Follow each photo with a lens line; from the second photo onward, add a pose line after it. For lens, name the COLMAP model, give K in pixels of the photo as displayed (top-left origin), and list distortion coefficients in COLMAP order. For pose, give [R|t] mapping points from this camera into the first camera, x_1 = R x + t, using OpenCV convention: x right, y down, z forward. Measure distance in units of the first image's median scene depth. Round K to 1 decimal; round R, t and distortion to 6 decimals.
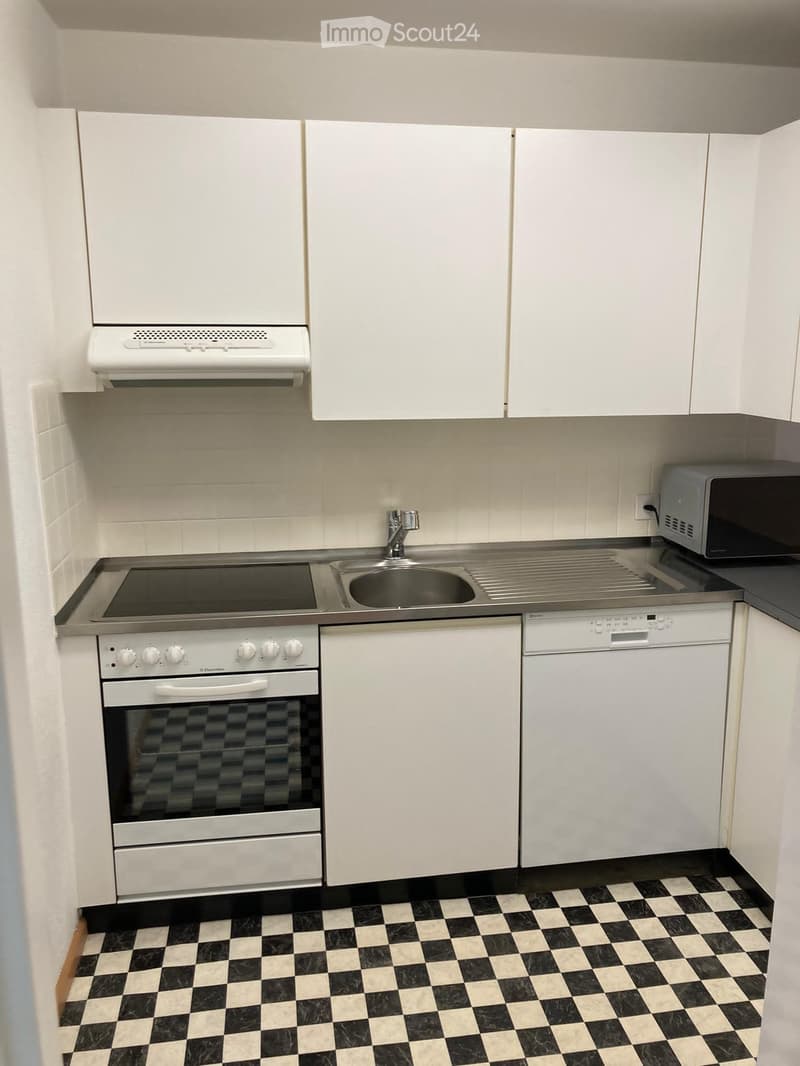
lens RADIAL K [[892.6, 0, 400.0], [0, 892.6, 533.0], [0, 0, 1]] dist [0.008985, 0.000273]
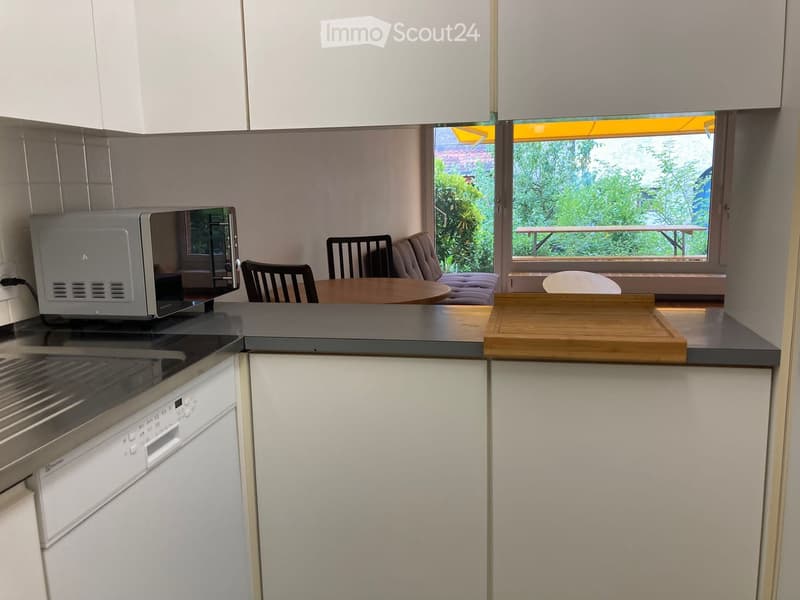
lens RADIAL K [[669.9, 0, 400.0], [0, 669.9, 300.0], [0, 0, 1]] dist [0.008985, 0.000273]
pose [[0.331012, -0.166352, 0.928848, -0.130586], [0.228871, 0.969100, 0.091999, 0.008580], [-0.915450, 0.182133, 0.358857, 0.642930]]
